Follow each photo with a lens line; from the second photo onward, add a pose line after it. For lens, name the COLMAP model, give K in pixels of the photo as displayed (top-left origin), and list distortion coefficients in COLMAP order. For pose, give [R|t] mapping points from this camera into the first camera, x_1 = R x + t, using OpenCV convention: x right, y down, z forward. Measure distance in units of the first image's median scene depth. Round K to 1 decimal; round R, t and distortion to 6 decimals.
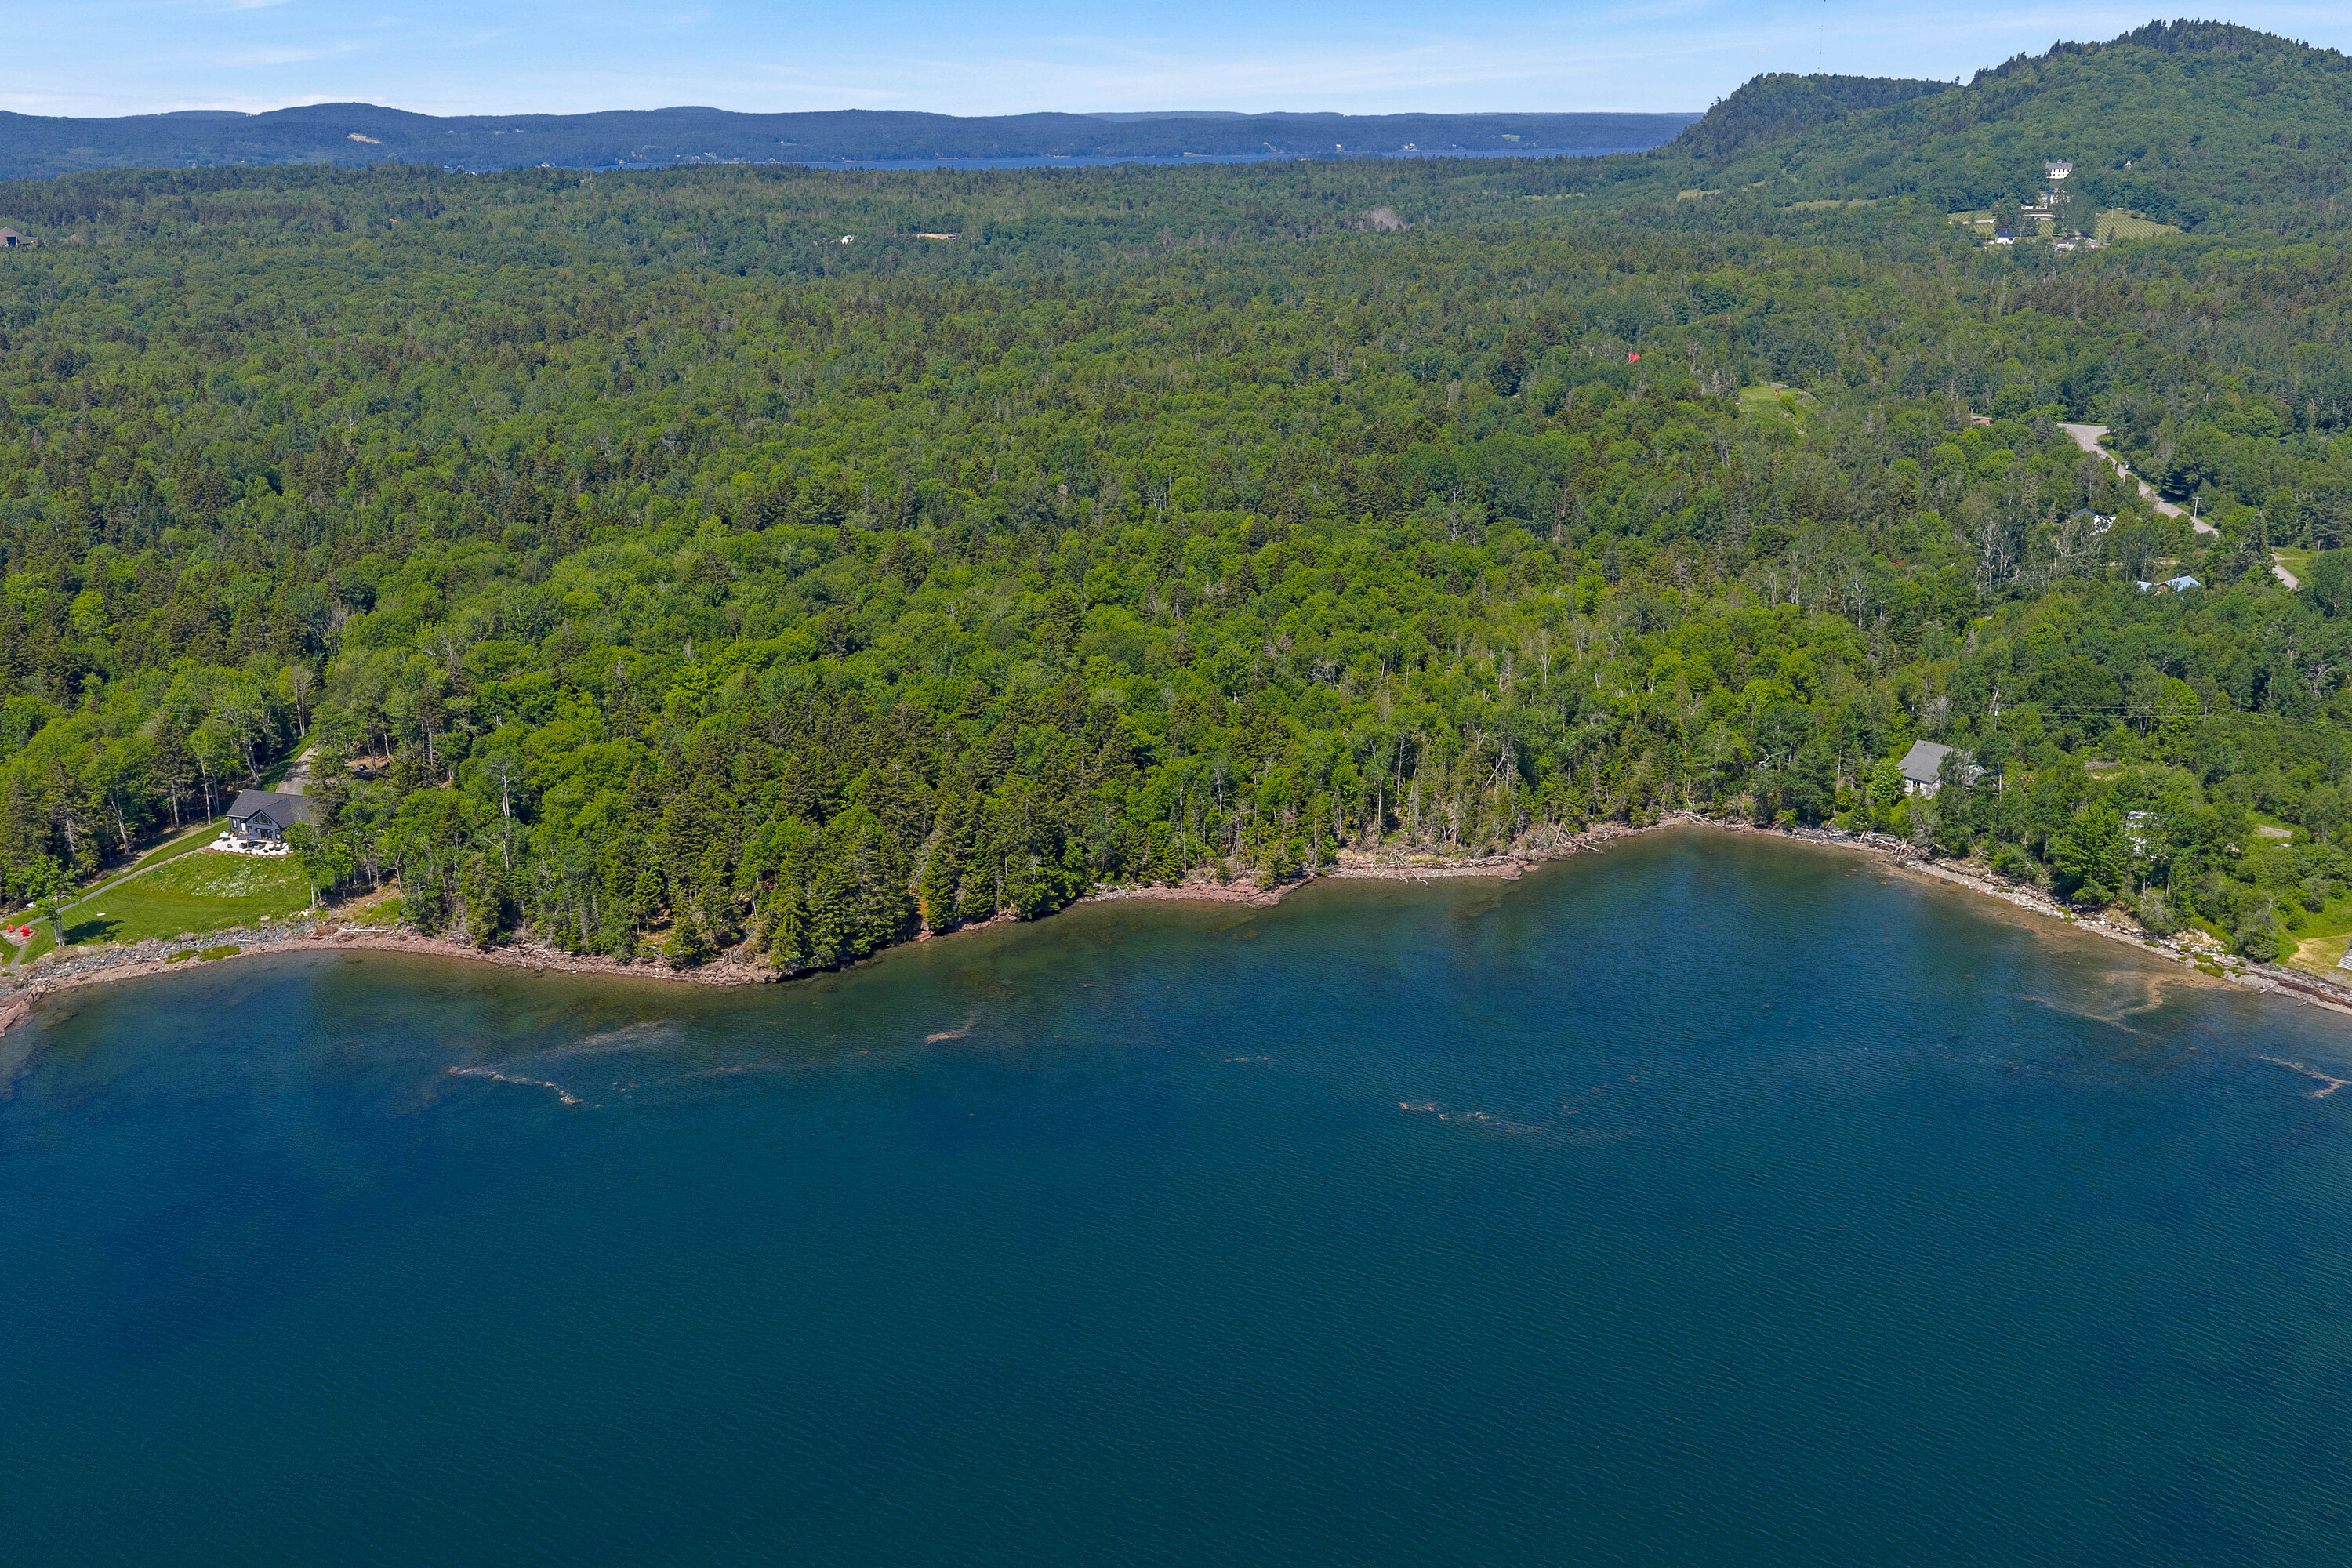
lens RADIAL K [[2315.0, 0, 1185.7], [0, 2315.0, 767.7], [0, 0, 1]] dist [0.012377, 0.000000]
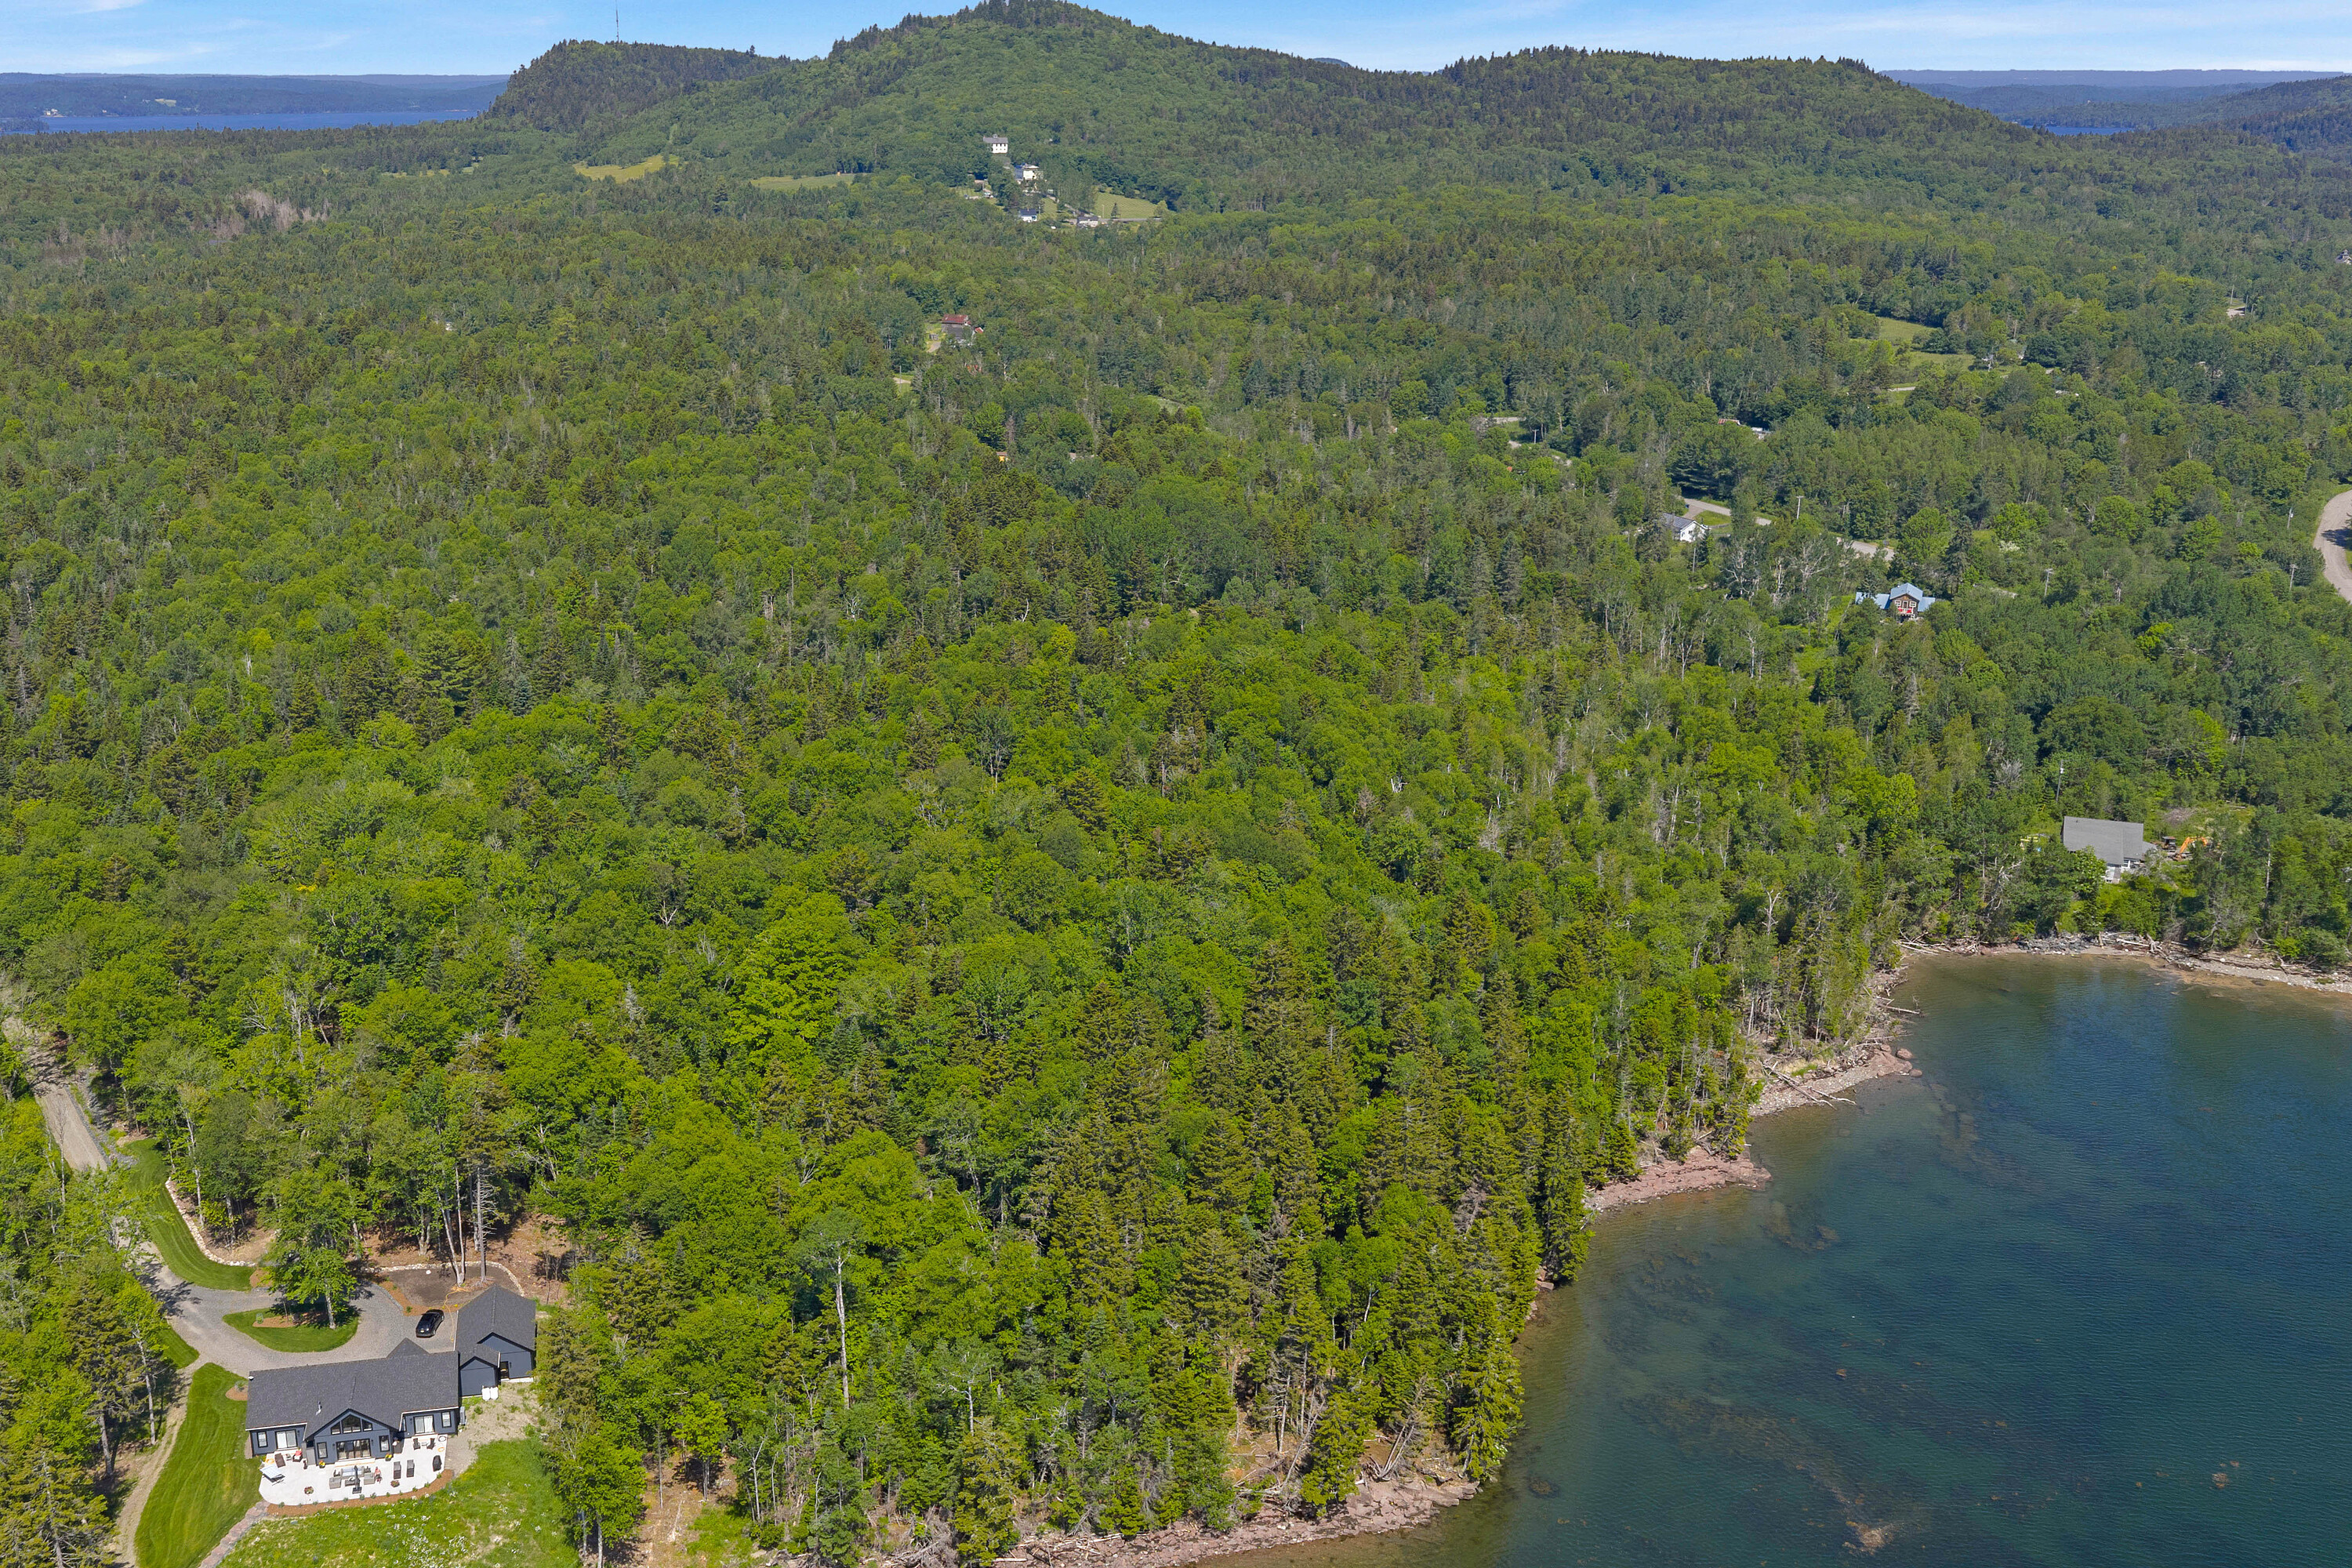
lens RADIAL K [[2315.0, 0, 1078.3], [0, 2315.0, 785.3], [0, 0, 1]] dist [0.012377, 0.000000]
pose [[0.867761, -0.141791, 0.476326, -0.459828], [0.131450, 0.989787, 0.055164, -0.128144], [-0.479282, 0.014744, 0.877537, 0.402563]]
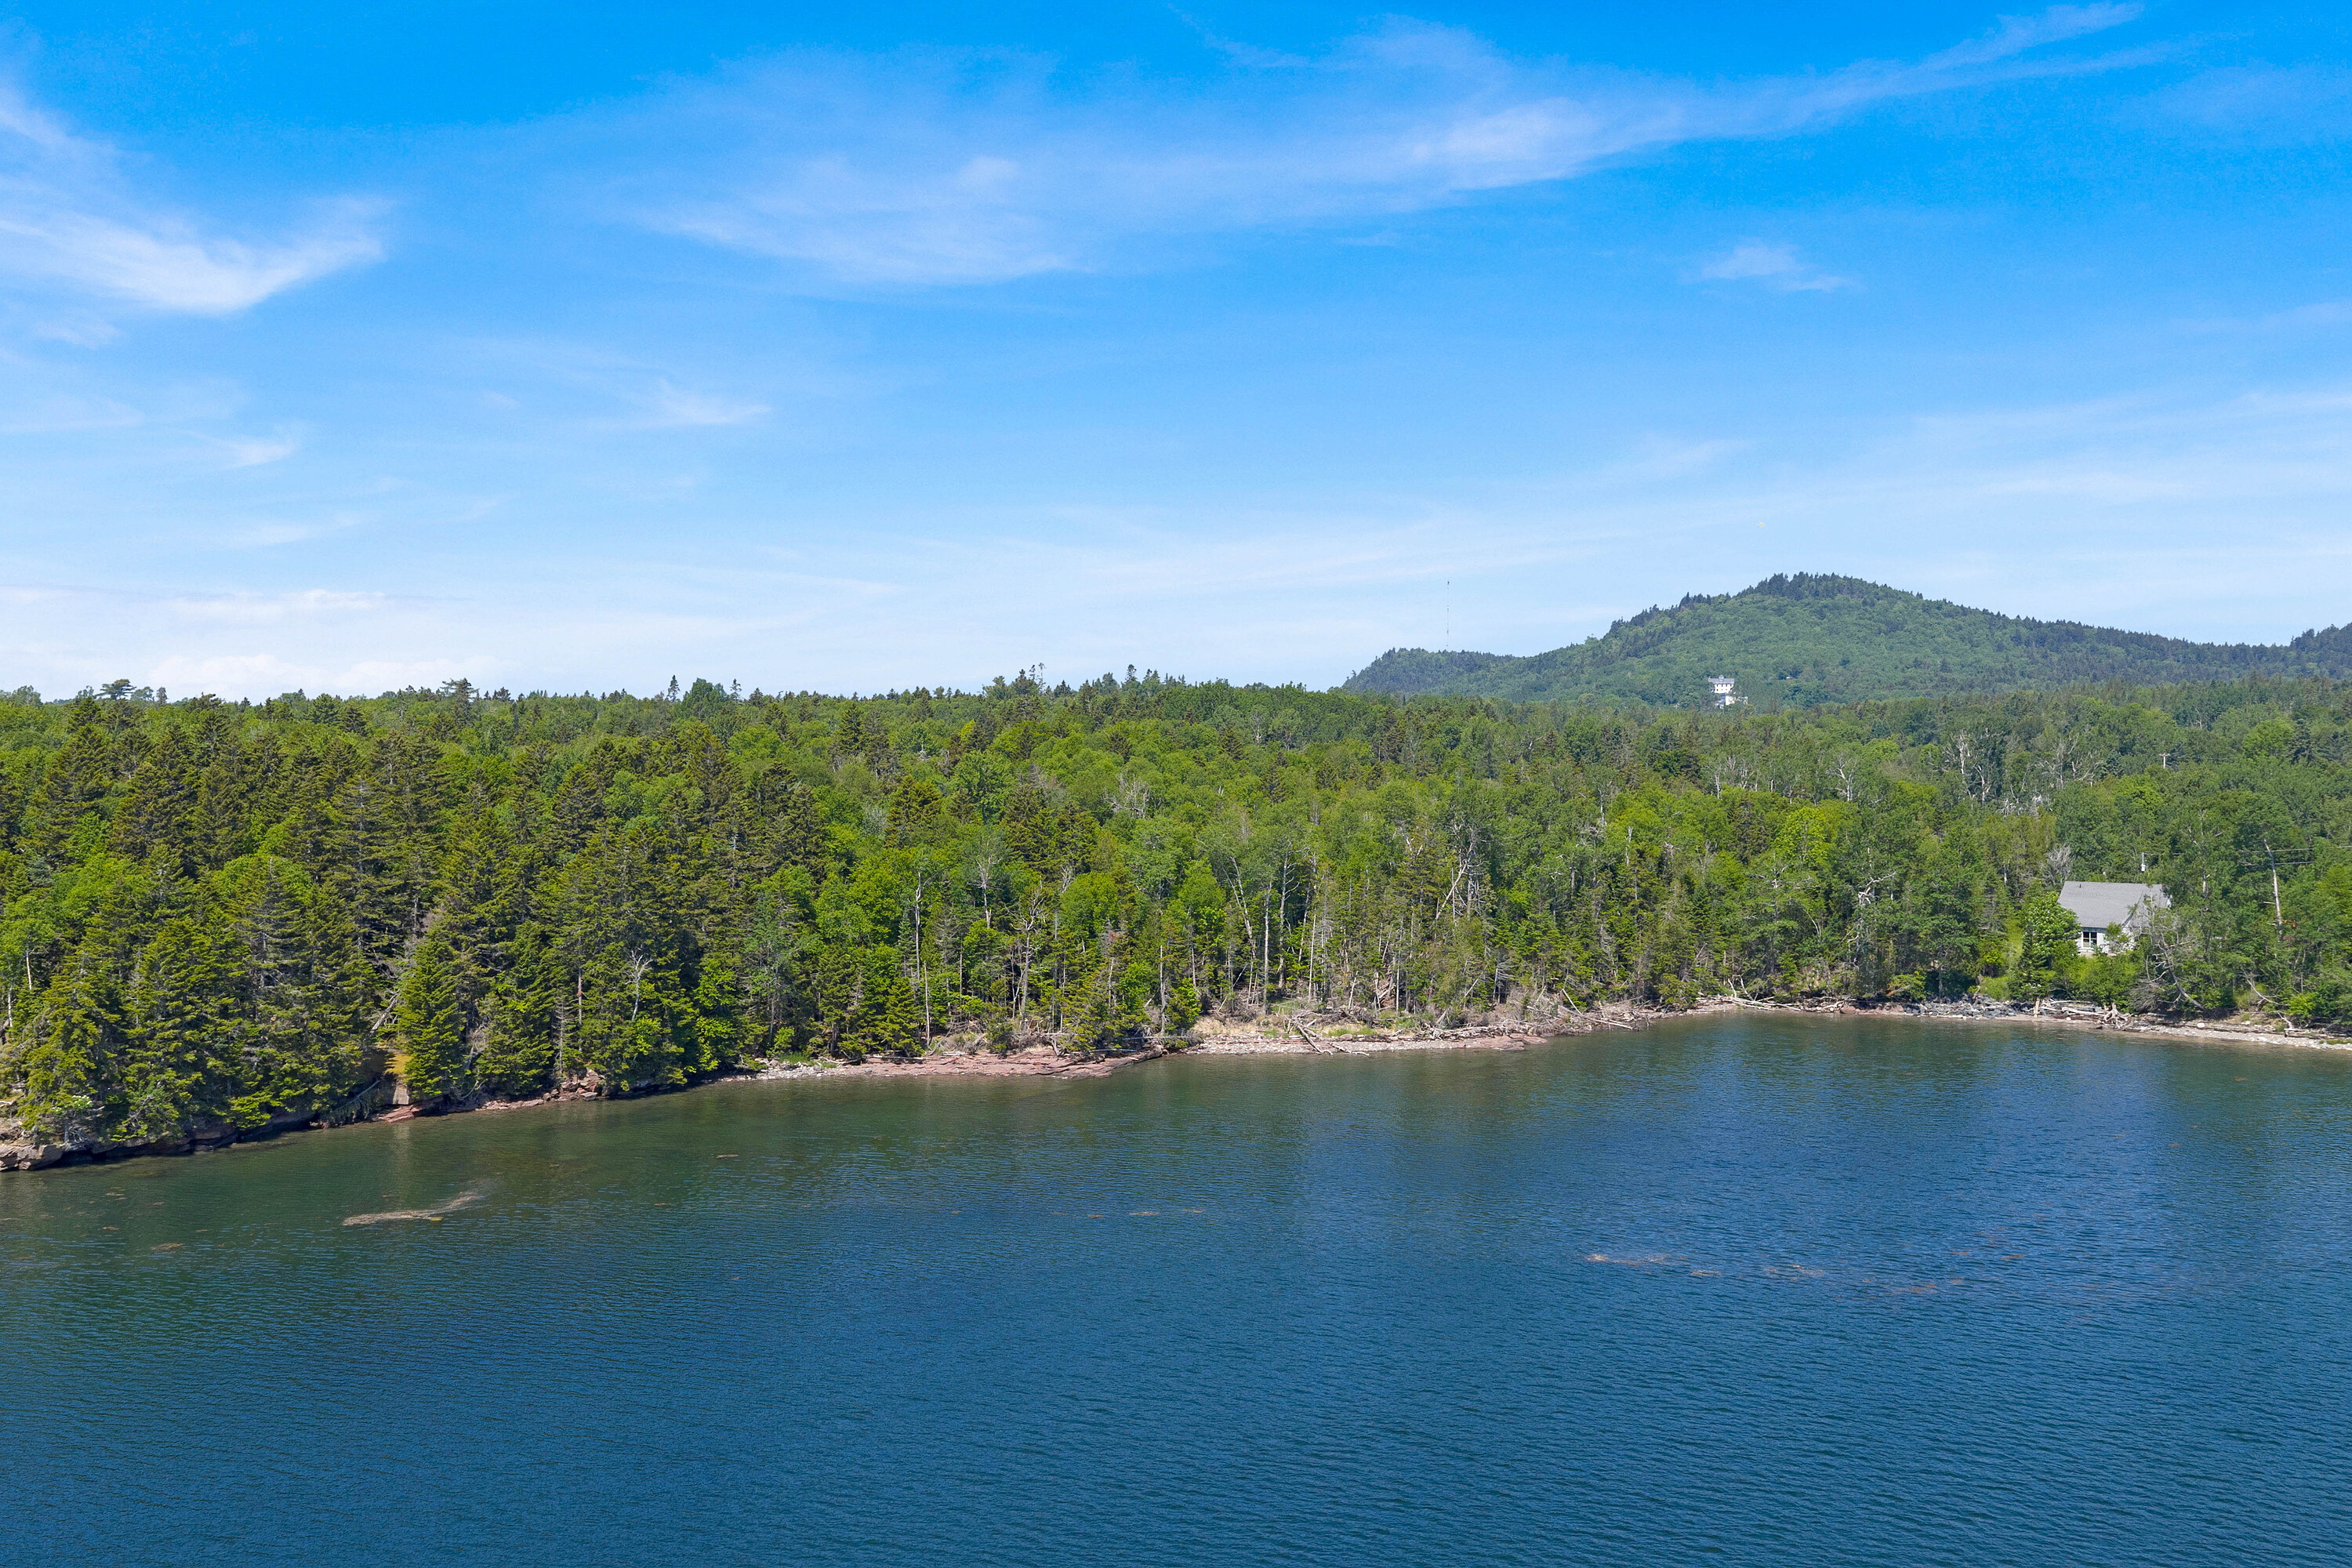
lens RADIAL K [[2315.0, 0, 1185.0], [0, 2315.0, 782.4], [0, 0, 1]] dist [0.012377, 0.000000]
pose [[0.987190, 0.002442, 0.159527, -0.025168], [0.039735, 0.964614, -0.260656, 0.121520], [-0.154519, 0.263656, 0.952160, 0.437150]]
